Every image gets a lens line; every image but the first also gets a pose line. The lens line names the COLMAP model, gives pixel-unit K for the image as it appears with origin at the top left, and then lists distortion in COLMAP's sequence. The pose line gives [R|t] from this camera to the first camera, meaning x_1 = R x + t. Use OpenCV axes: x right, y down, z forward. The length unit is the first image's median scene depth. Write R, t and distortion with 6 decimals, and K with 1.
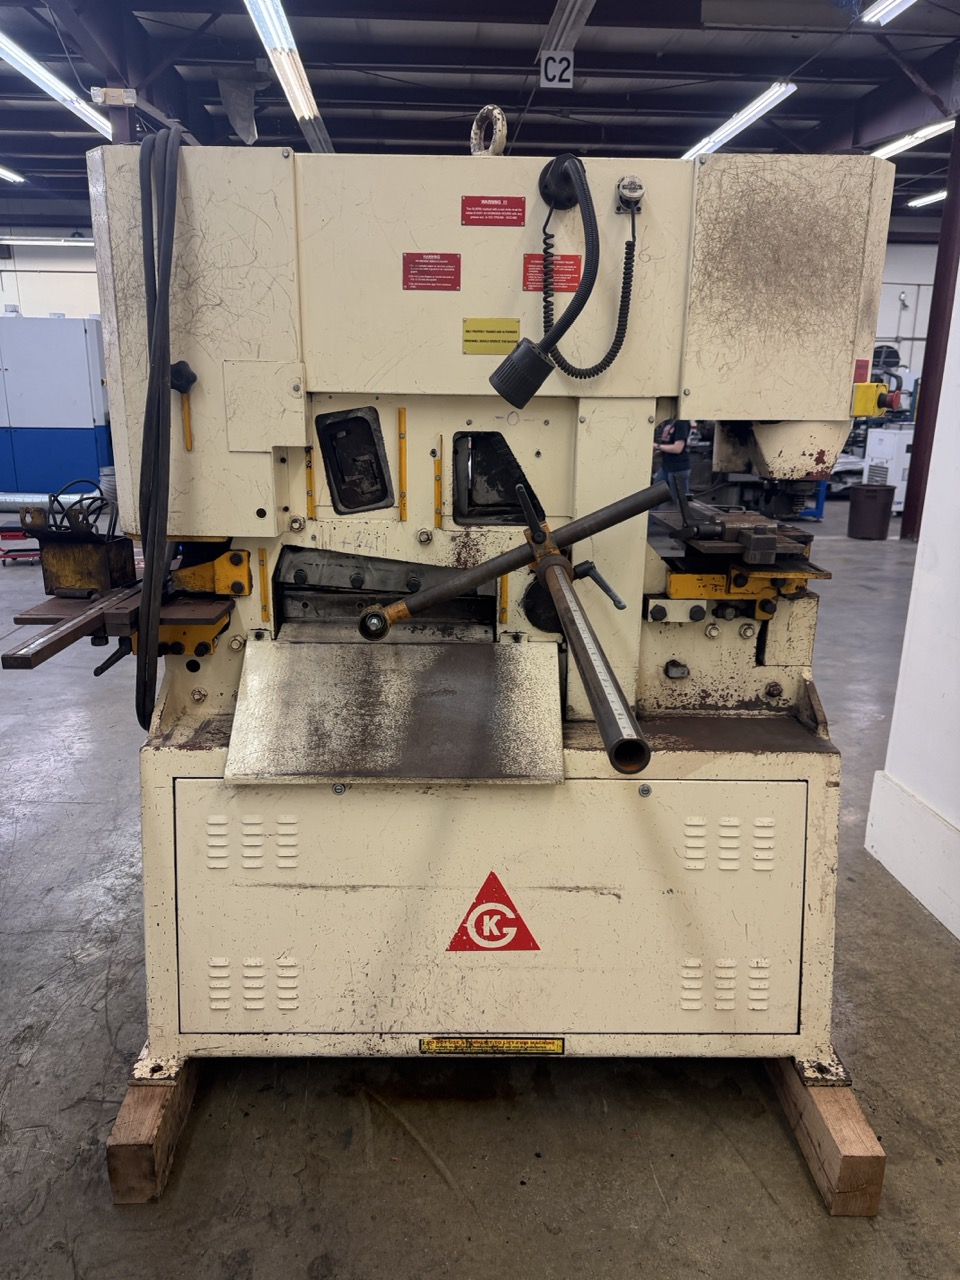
lens RADIAL K [[884.8, 0, 480.0], [0, 884.8, 640.0], [0, 0, 1]] dist [0.138936, -0.000167]
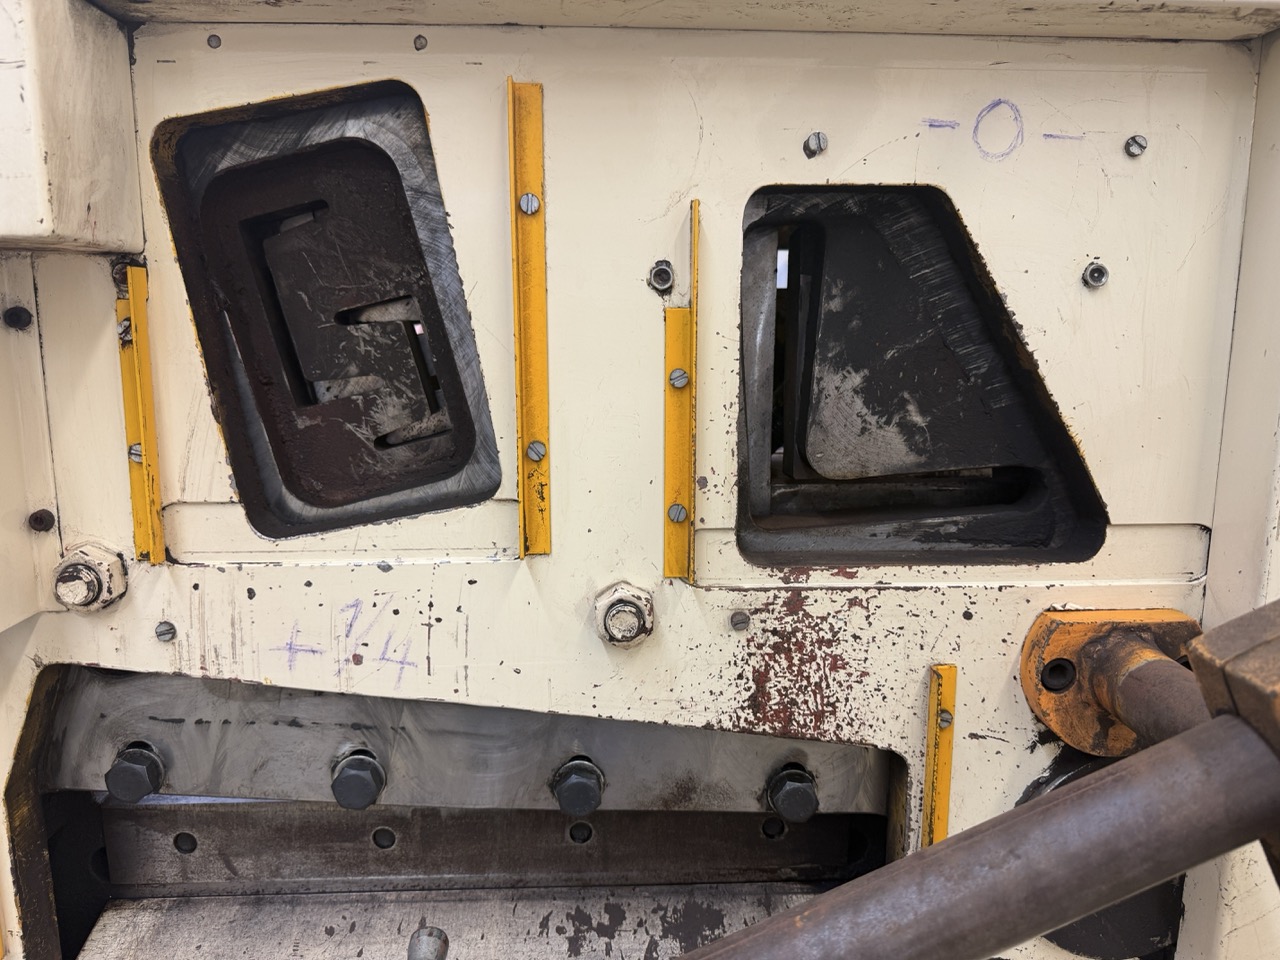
lens RADIAL K [[884.4, 0, 640.0], [0, 884.4, 480.0], [0, 0, 1]] dist [0.039403, -0.044852]
pose [[0.999404, -0.017070, 0.030007, -0.064712], [0.019591, 0.996116, -0.085838, -0.132642], [-0.028425, 0.086375, 0.995857, 0.751100]]
